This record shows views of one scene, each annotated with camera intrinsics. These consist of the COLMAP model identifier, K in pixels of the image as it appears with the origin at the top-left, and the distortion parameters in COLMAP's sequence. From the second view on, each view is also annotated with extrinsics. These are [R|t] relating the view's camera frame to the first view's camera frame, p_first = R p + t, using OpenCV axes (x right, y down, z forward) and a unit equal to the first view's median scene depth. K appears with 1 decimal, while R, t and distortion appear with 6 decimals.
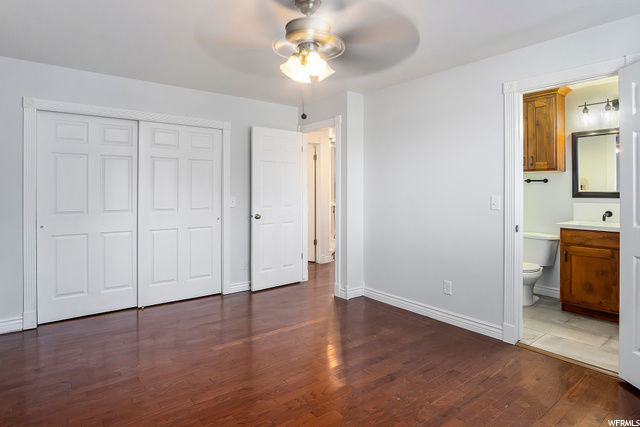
lens RADIAL K [[353.4, 0, 323.3], [0, 353.4, 188.0], [0, 0, 1]] dist [-0.028256, 0.000467]
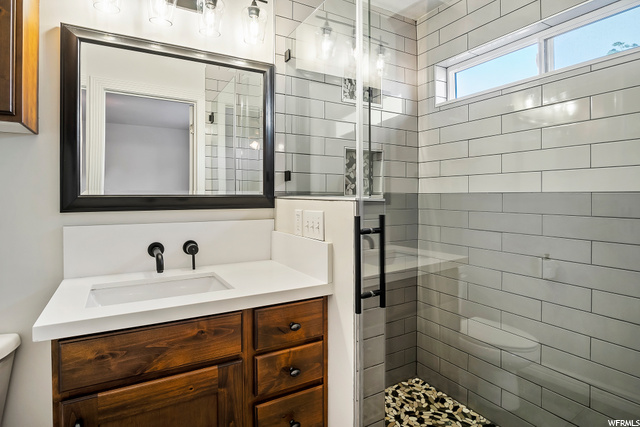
lens RADIAL K [[353.4, 0, 323.3], [0, 353.4, 188.0], [0, 0, 1]] dist [-0.028256, 0.000467]
pose [[0.139426, 0.009515, 0.990187, 0.428854], [0.001006, 0.999952, -0.009751, 0.007787], [-0.990232, 0.002355, 0.139410, 0.722156]]
